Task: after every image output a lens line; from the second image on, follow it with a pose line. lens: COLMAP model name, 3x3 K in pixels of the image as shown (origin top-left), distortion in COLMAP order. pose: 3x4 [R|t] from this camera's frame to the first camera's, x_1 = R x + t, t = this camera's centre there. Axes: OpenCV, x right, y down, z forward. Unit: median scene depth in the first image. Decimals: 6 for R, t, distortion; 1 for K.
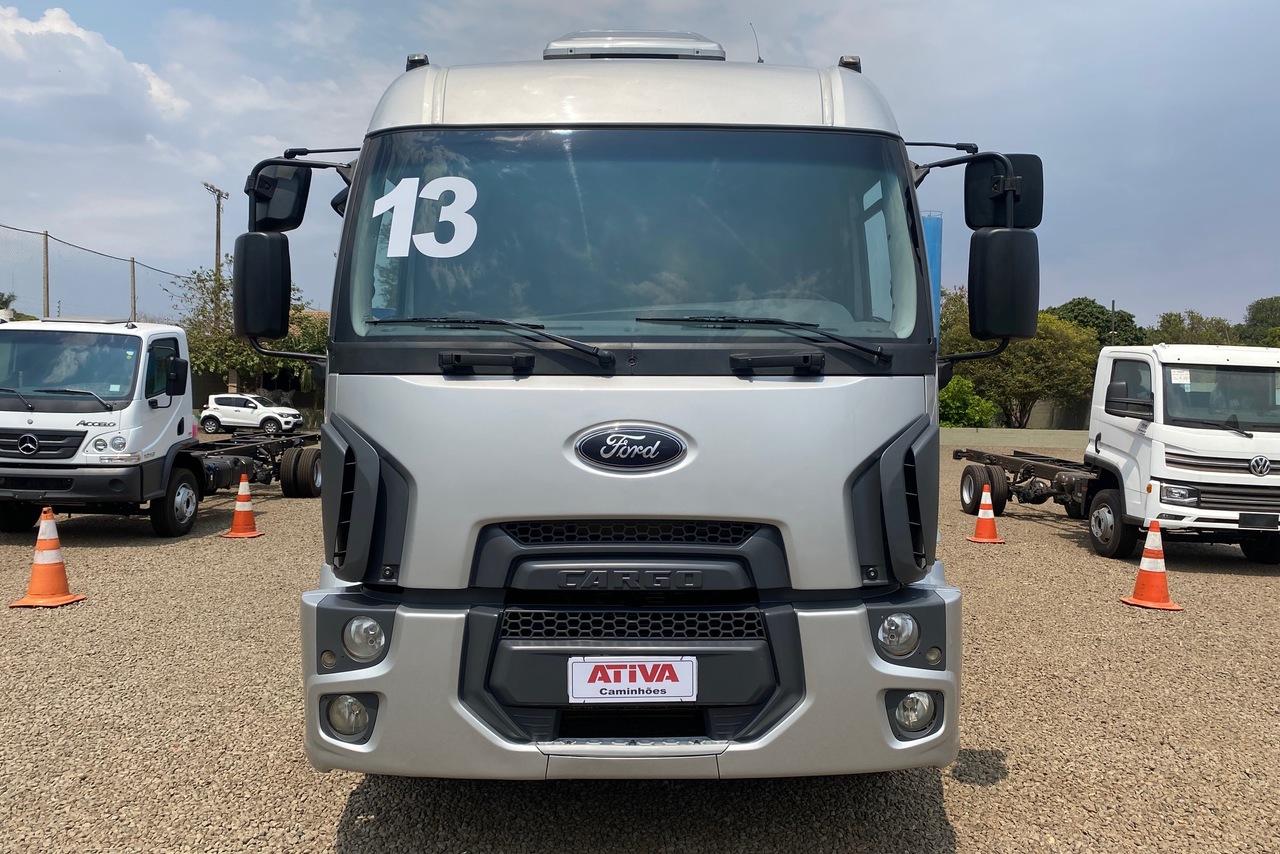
lens RADIAL K [[996.7, 0, 640.0], [0, 996.7, 427.0], [0, 0, 1]] dist [0.054361, -0.051759]
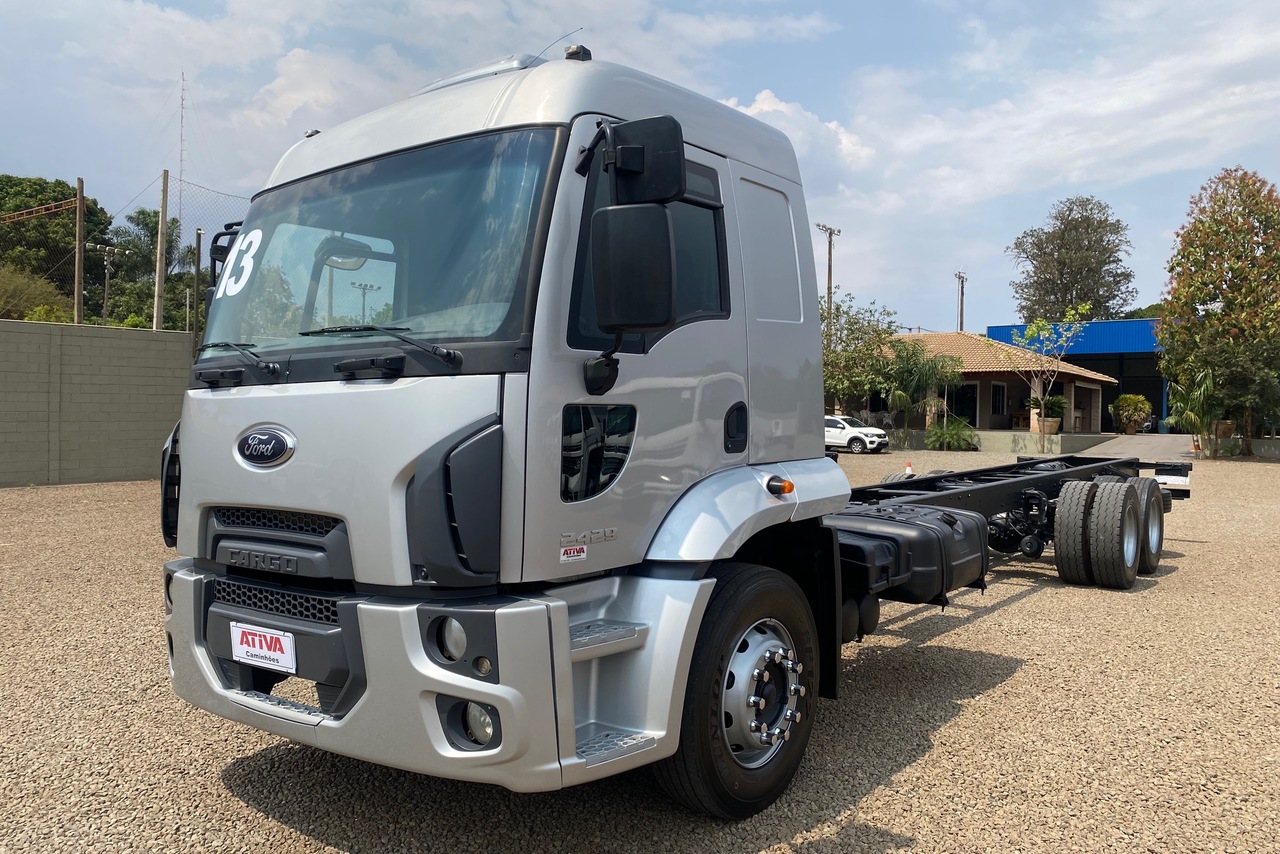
lens RADIAL K [[999.4, 0, 634.5], [0, 999.4, 424.5], [0, 0, 1]] dist [-0.013743, 0.000425]
pose [[0.785867, -0.011180, -0.618294, 0.840419], [-0.003853, 0.999729, -0.022975, 0.016711], [0.618383, 0.020437, 0.785611, 0.287986]]
